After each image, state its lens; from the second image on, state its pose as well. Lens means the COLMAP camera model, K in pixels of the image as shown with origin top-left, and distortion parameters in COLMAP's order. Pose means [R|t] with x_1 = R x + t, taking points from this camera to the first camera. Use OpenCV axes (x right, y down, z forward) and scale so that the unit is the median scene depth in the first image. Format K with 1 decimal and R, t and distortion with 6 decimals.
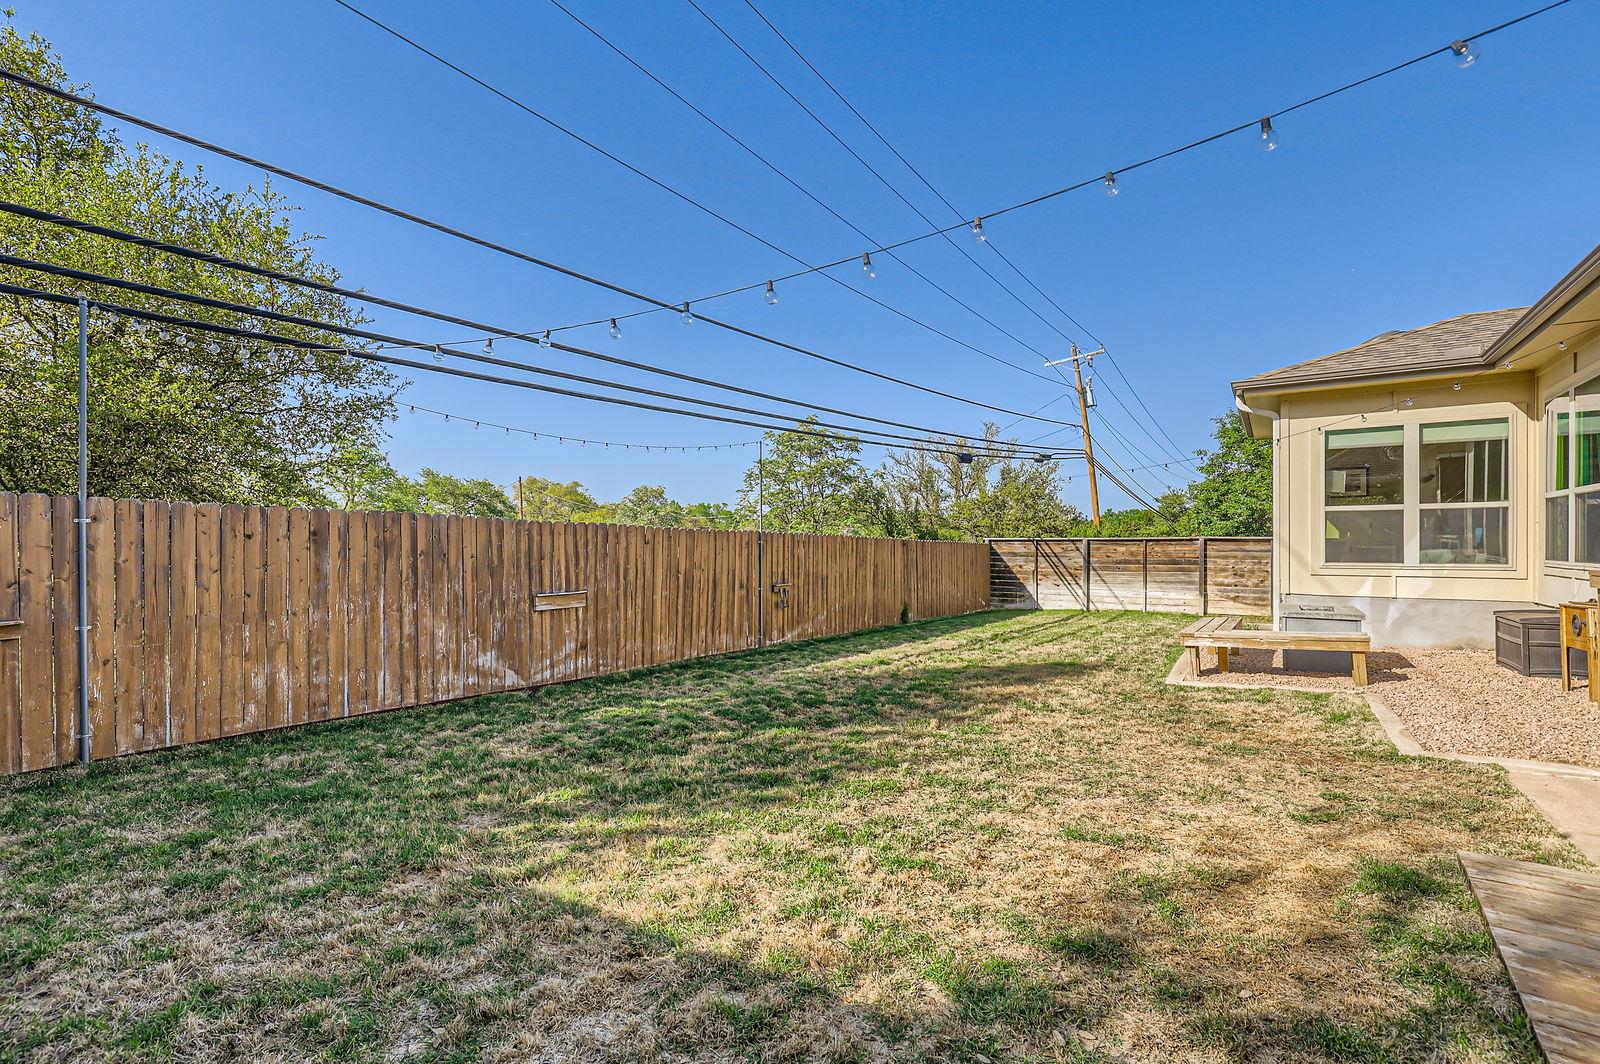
lens RADIAL K [[724.3, 0, 799.1], [0, 724.3, 539.5], [0, 0, 1]] dist [0.022310, 0.000247]
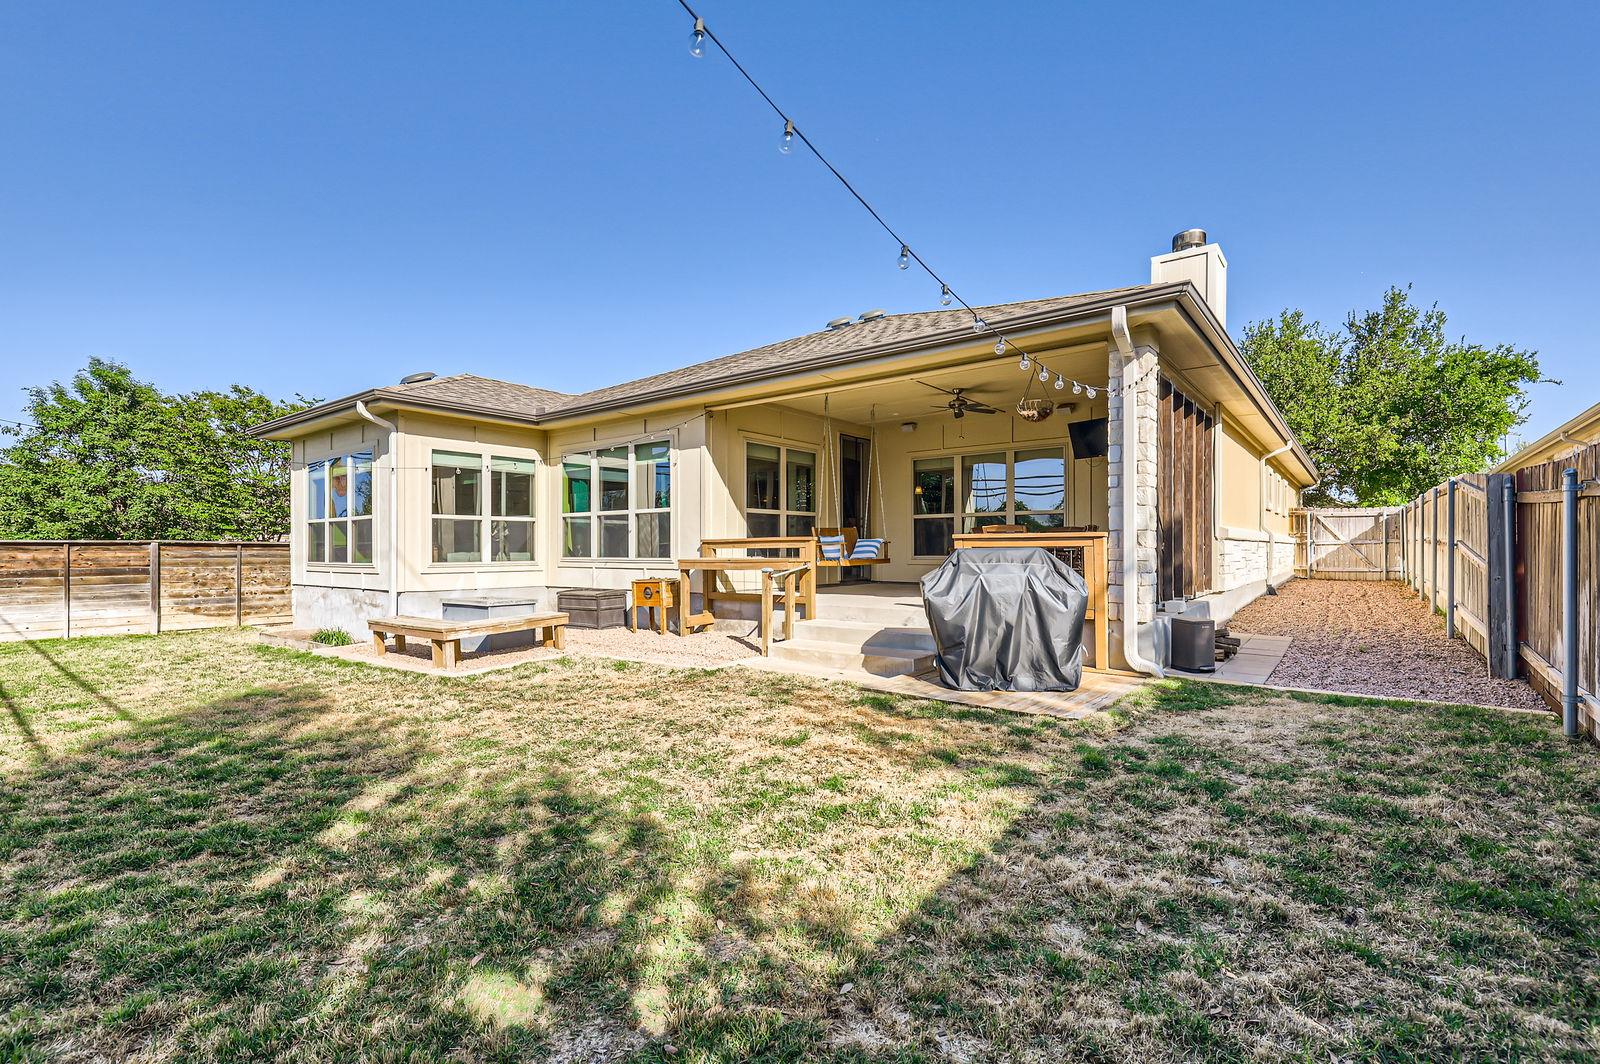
lens RADIAL K [[724.3, 0, 797.5], [0, 724.3, 542.9], [0, 0, 1]] dist [0.022310, 0.000247]
pose [[0.065942, 0.010576, 0.997767, -0.423017], [-0.001388, 0.999944, -0.010507, 0.012817], [-0.997823, -0.000692, 0.065953, 0.366879]]
